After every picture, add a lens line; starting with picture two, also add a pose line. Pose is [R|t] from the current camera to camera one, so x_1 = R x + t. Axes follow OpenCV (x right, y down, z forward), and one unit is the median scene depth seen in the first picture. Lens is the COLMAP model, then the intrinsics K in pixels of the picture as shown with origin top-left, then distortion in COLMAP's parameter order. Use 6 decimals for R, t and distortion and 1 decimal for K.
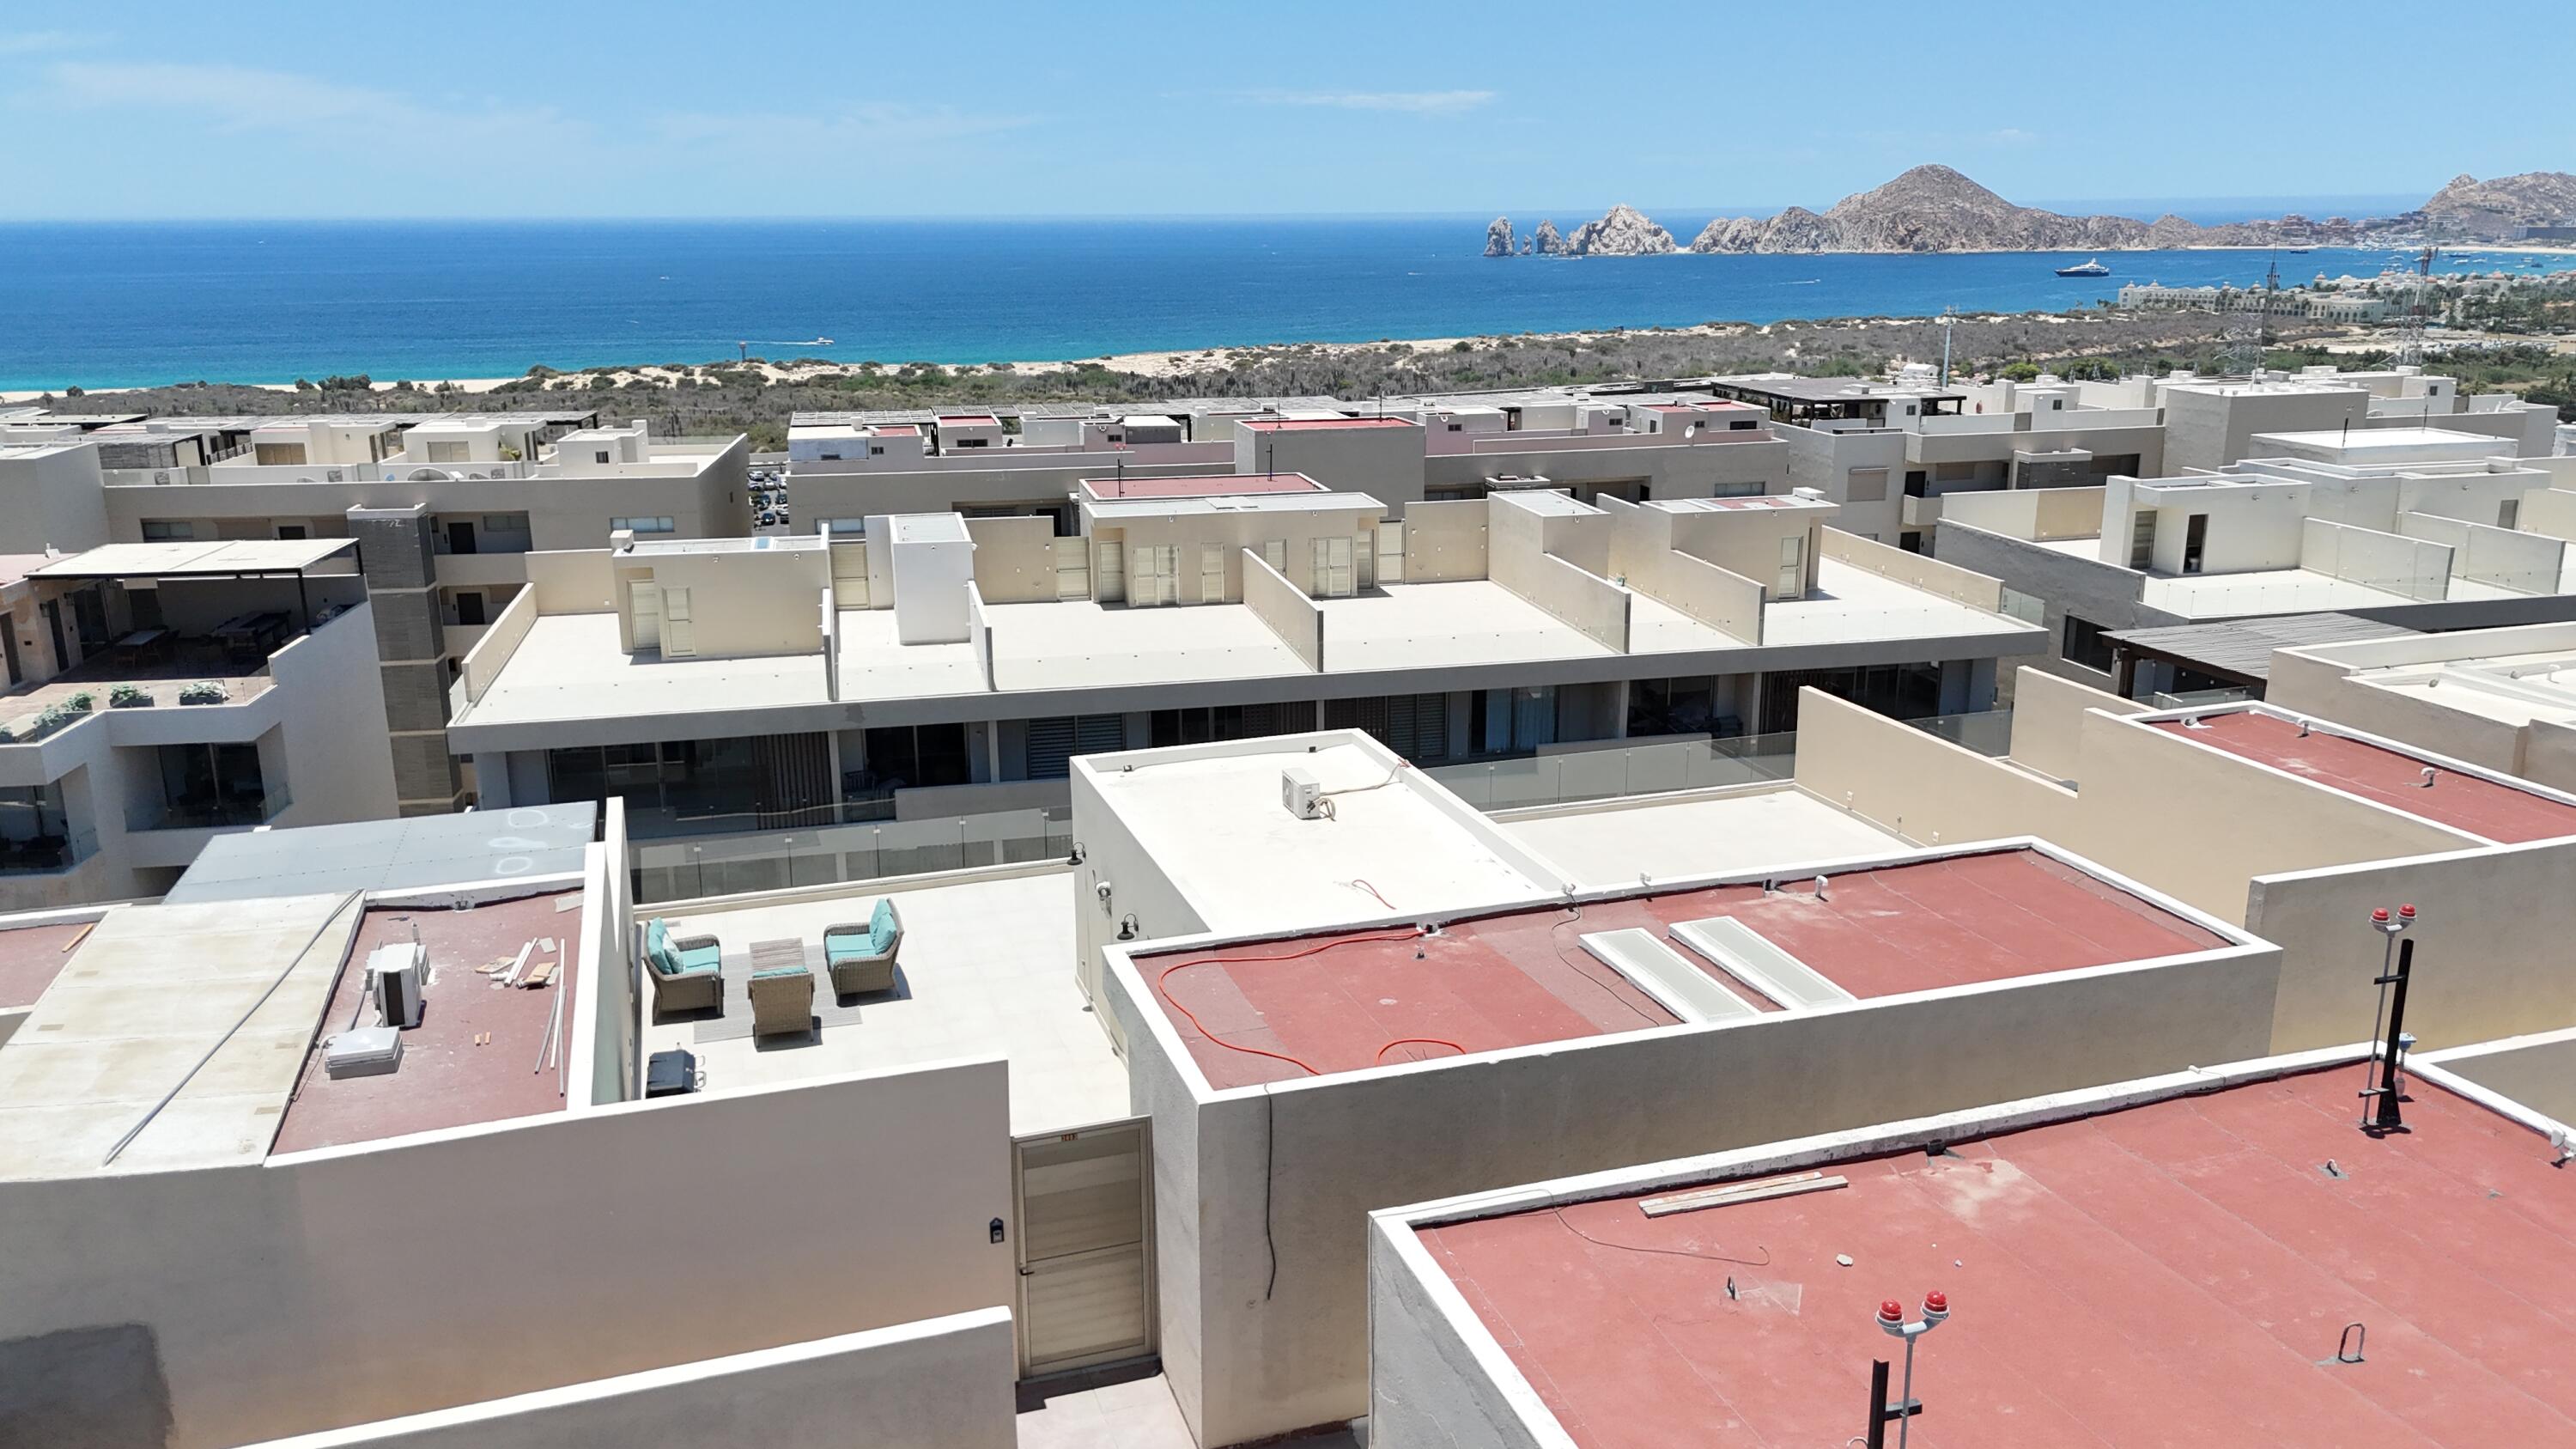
lens RADIAL K [[1872.1, 0, 1288.0], [0, 1872.1, 724.5], [0, 0, 1]] dist [0.002327, 0.000220]
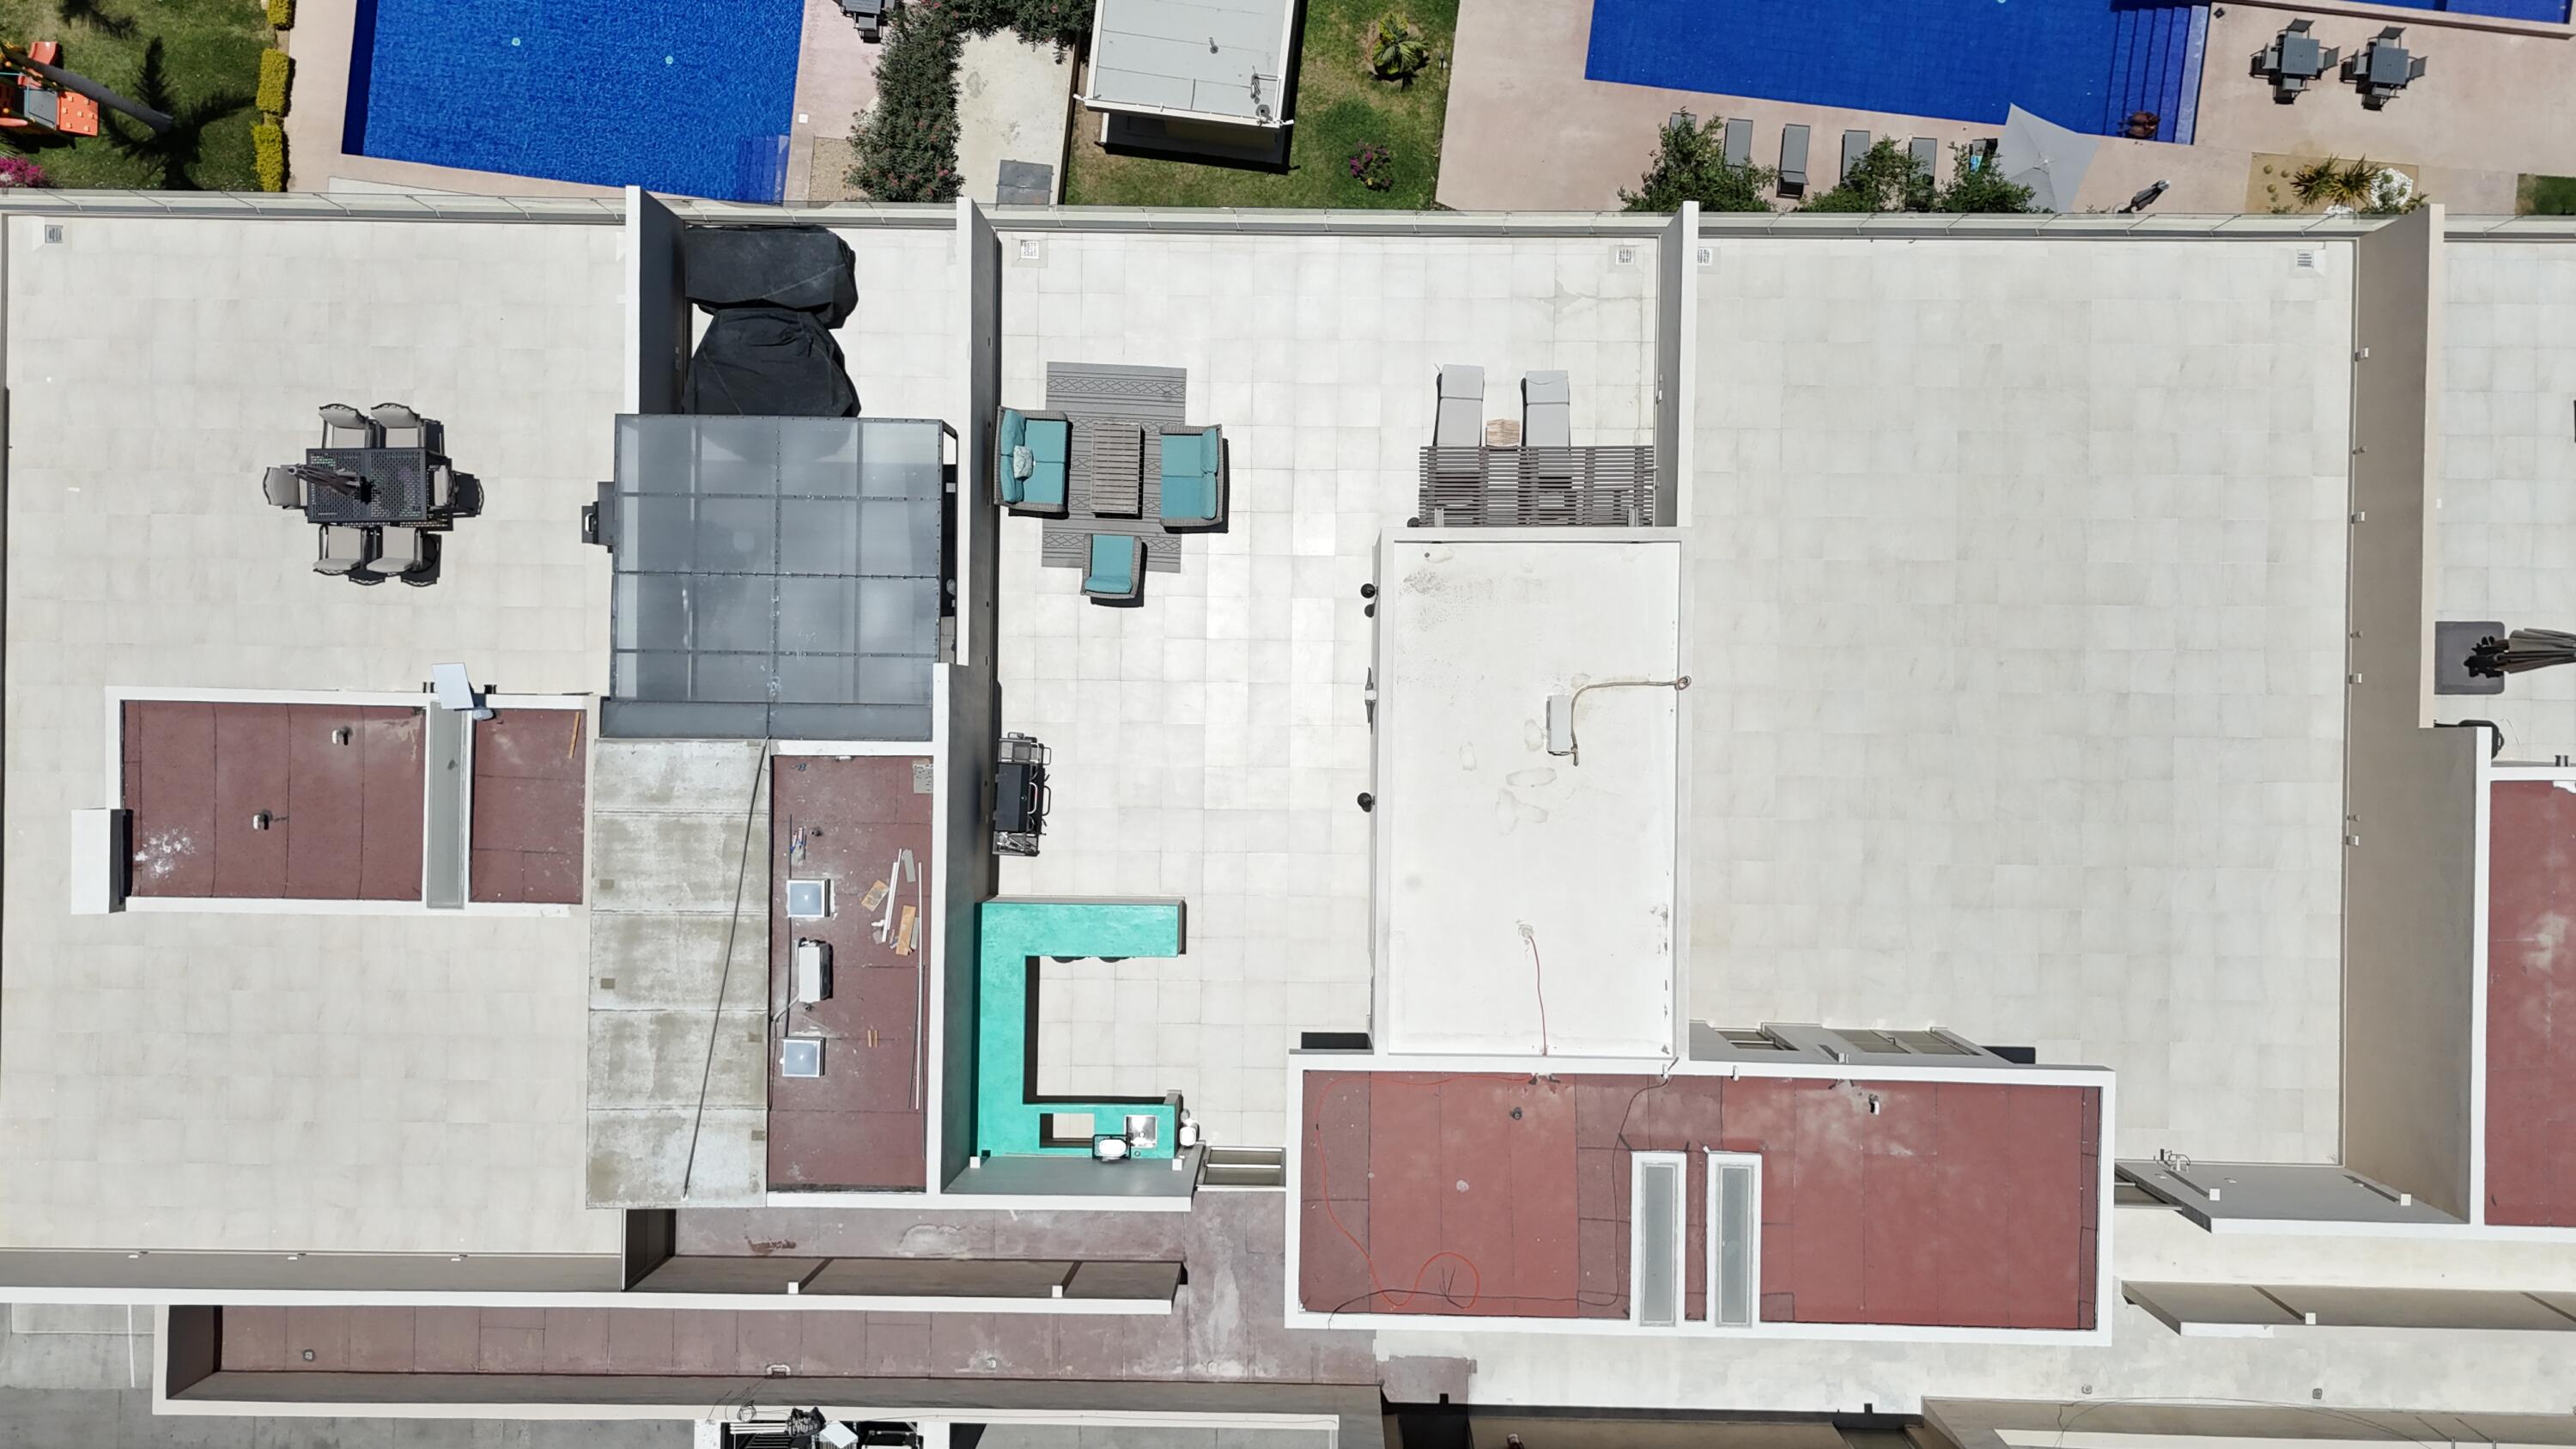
lens RADIAL K [[1872.1, 0, 1288.0], [0, 1872.1, 724.5], [0, 0, 1]] dist [0.002327, 0.000220]
pose [[0.942699, 0.333600, -0.005457, -0.174098], [-0.079442, 0.240314, 0.967439, -1.252915], [0.324049, -0.911570, 0.253045, 0.870718]]
